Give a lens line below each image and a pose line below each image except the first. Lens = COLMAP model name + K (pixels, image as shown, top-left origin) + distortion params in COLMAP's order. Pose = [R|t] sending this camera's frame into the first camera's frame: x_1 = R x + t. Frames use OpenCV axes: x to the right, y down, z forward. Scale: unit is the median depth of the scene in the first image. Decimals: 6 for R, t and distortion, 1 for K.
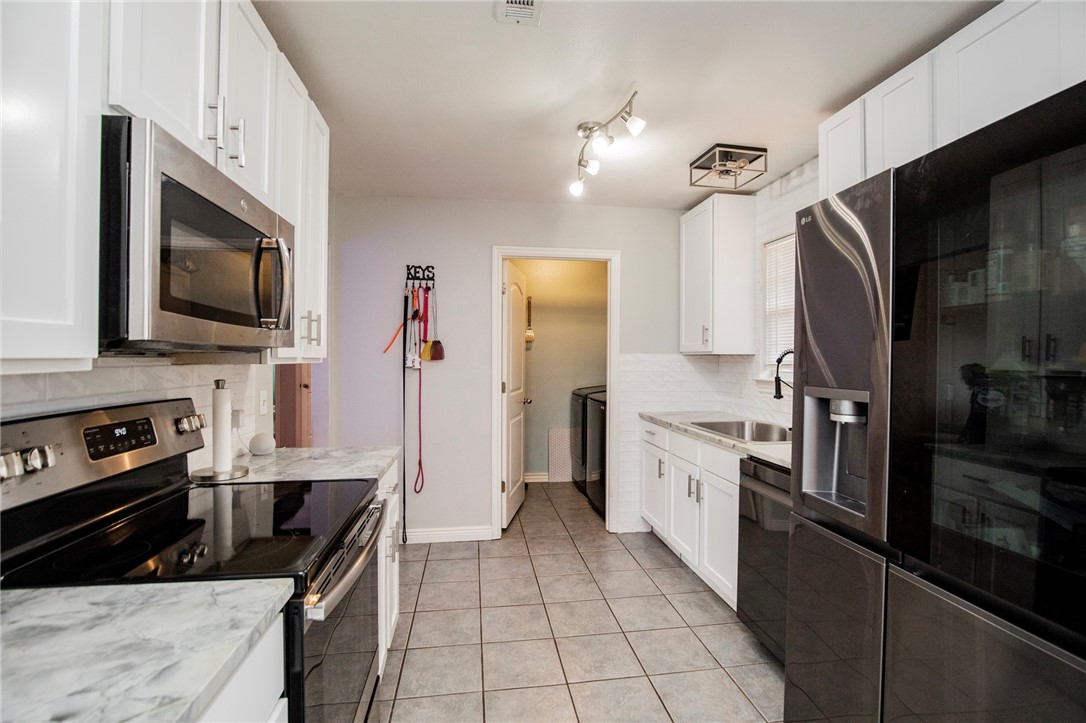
lens RADIAL K [[503.4, 0, 543.0], [0, 503.4, 361.5], [0, 0, 1]] dist [-0.024792, 0.000618]
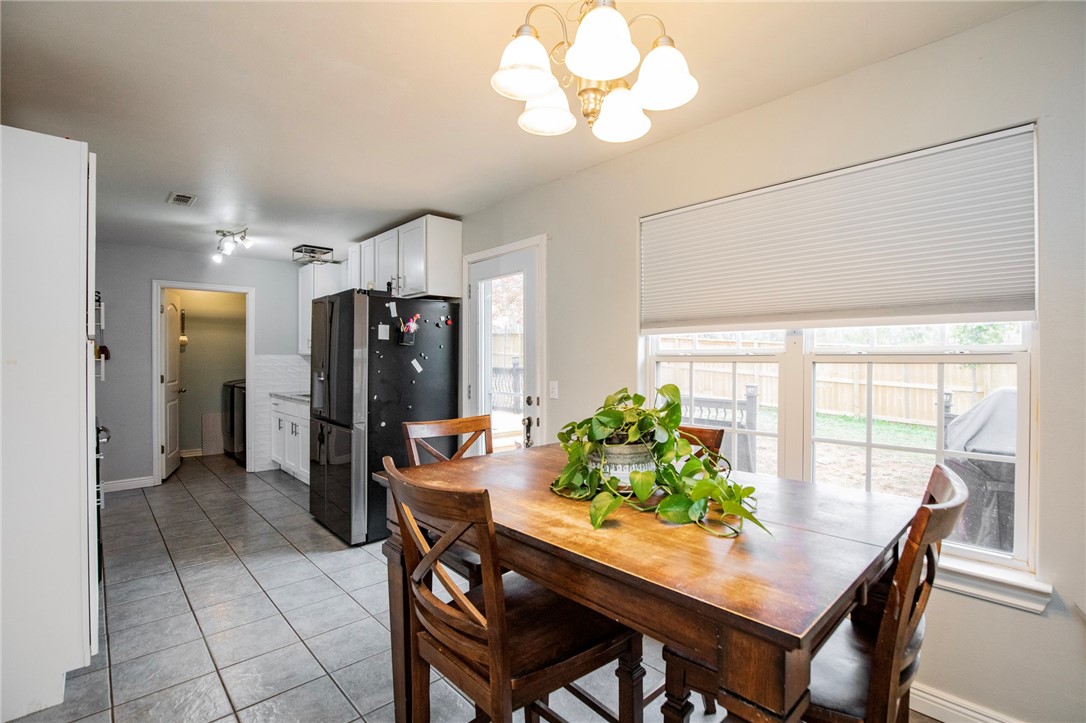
lens RADIAL K [[503.4, 0, 543.0], [0, 503.4, 361.5], [0, 0, 1]] dist [-0.024792, 0.000618]
pose [[0.822821, -0.006179, 0.568267, 0.009982], [0.010475, 0.999936, -0.004295, 0.019595], [-0.568204, 0.009486, 0.822833, -0.739543]]
